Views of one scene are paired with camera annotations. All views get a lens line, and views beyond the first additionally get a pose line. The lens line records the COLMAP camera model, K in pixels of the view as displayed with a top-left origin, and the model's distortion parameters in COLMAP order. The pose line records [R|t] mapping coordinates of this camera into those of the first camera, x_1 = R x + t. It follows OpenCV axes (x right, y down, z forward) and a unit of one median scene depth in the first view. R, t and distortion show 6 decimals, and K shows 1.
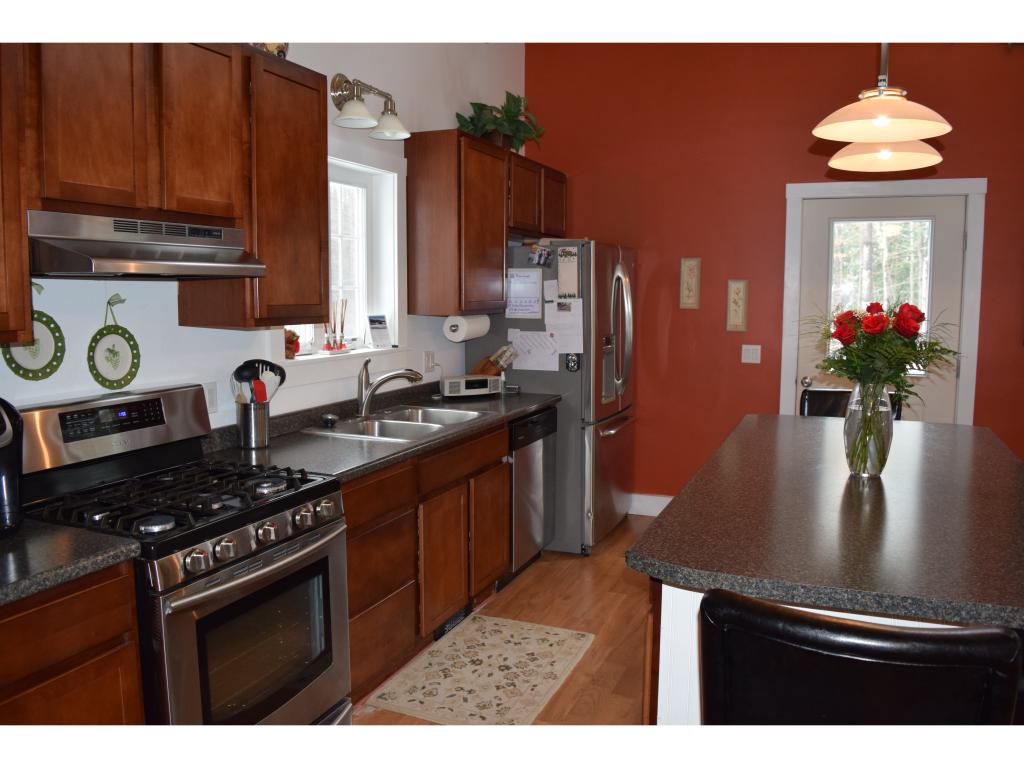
lens RADIAL K [[809.7, 0, 514.3], [0, 809.7, 381.2], [0, 0, 1]] dist [-0.084453, 0.009179]
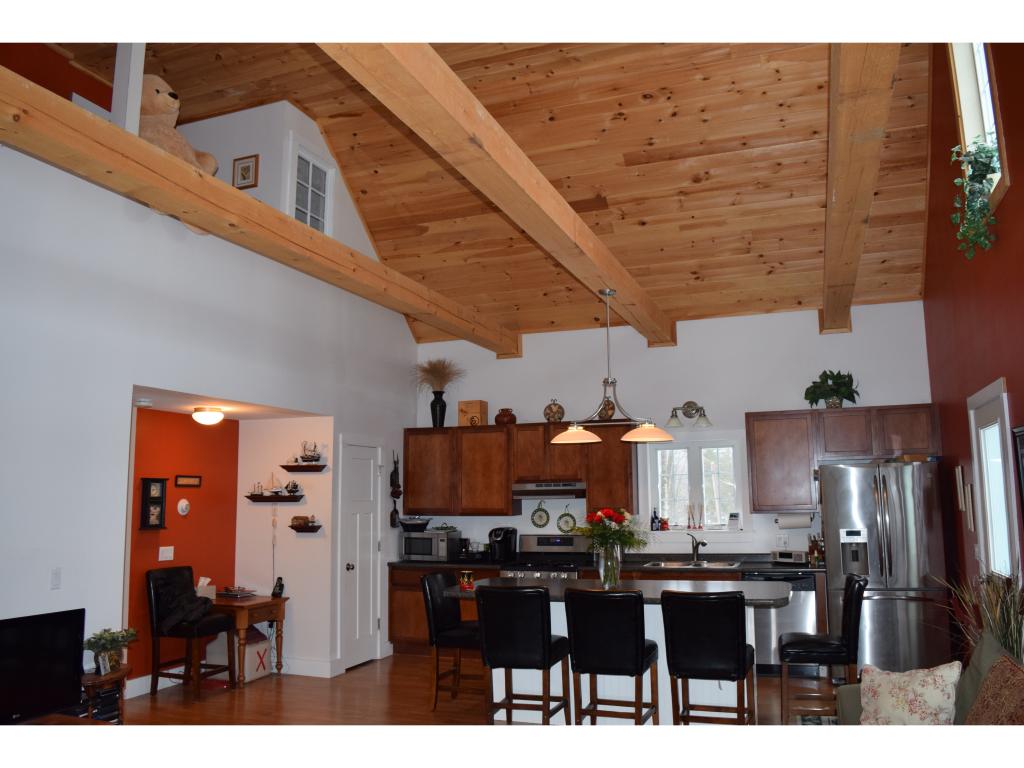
lens RADIAL K [[809.7, 0, 512.7], [0, 809.7, 384.3], [0, 0, 1]] dist [-0.084453, 0.009179]
pose [[0.034068, -0.143473, -0.989068, 2.747070], [-0.096101, 0.984586, -0.146133, -0.083702], [0.994788, 0.100029, 0.019755, 0.645074]]
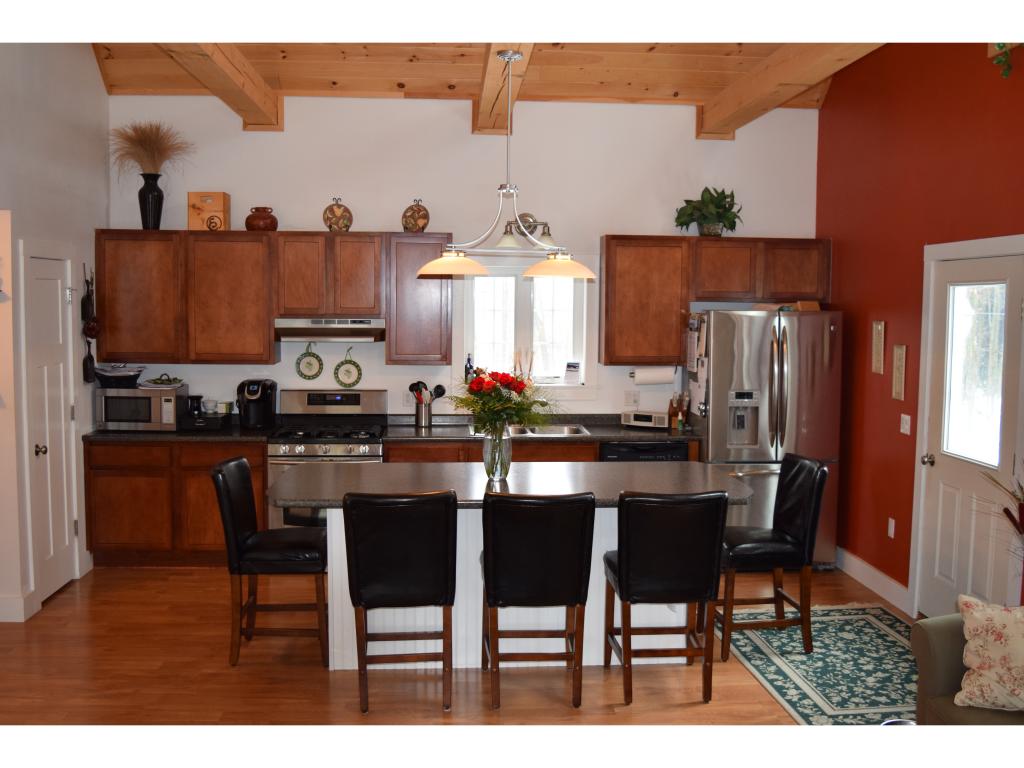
lens RADIAL K [[978.5, 0, 510.8], [0, 978.5, 383.0], [0, 0, 1]] dist [-0.073092, 0.000000]
pose [[0.442674, 0.072233, -0.893768, 2.203813], [-0.105039, 0.994065, 0.028315, -0.130799], [0.890509, 0.081346, 0.447634, 0.145076]]
